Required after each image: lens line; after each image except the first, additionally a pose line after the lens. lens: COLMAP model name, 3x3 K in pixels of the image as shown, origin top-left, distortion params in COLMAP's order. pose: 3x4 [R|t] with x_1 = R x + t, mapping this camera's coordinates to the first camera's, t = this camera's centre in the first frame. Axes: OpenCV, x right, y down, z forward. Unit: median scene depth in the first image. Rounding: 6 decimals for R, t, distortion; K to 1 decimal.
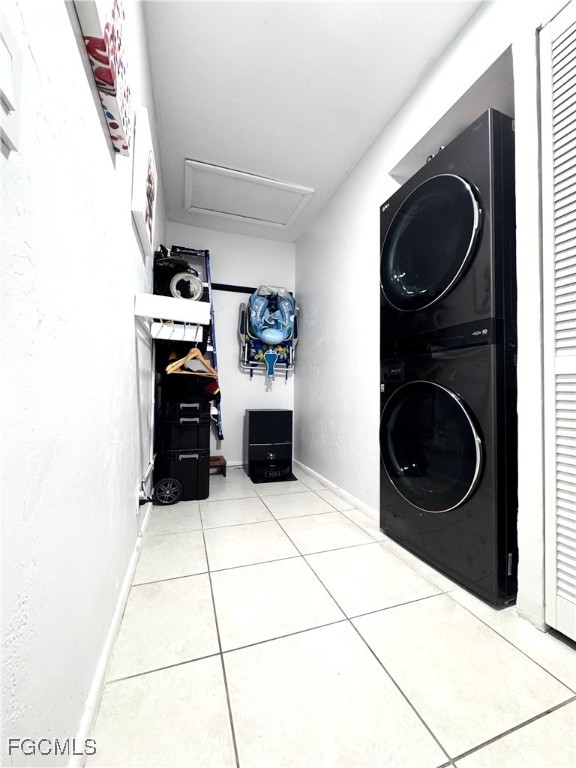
lens RADIAL K [[306.8, 0, 289.9], [0, 306.8, 383.4], [0, 0, 1]] dist [-0.000577, 0.000001]
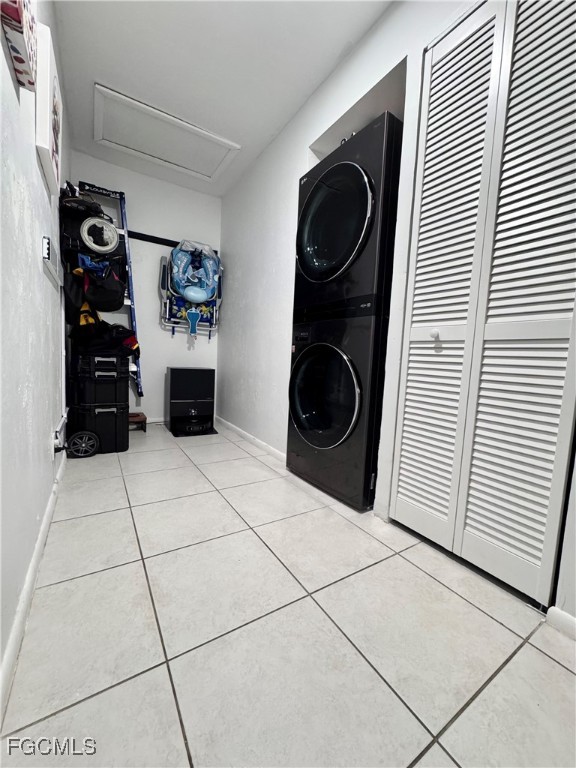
lens RADIAL K [[306.8, 0, 289.9], [0, 306.8, 383.4], [0, 0, 1]] dist [-0.000577, 0.000001]
pose [[0.972539, 0.017257, 0.232100, 0.019505], [-0.043962, 0.992917, 0.110382, 0.013091], [-0.228552, -0.117554, 0.966408, -0.089402]]
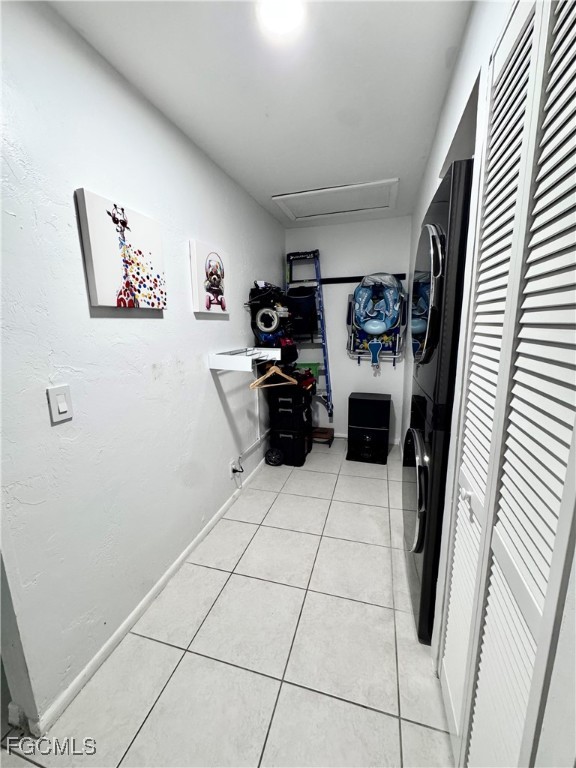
lens RADIAL K [[306.8, 0, 289.9], [0, 306.8, 383.4], [0, 0, 1]] dist [-0.000577, 0.000001]
pose [[0.812812, 0.085393, -0.576233, 0.425277], [0.041859, 0.978078, 0.203989, -0.252643], [0.581021, -0.189925, 0.791419, -0.024143]]
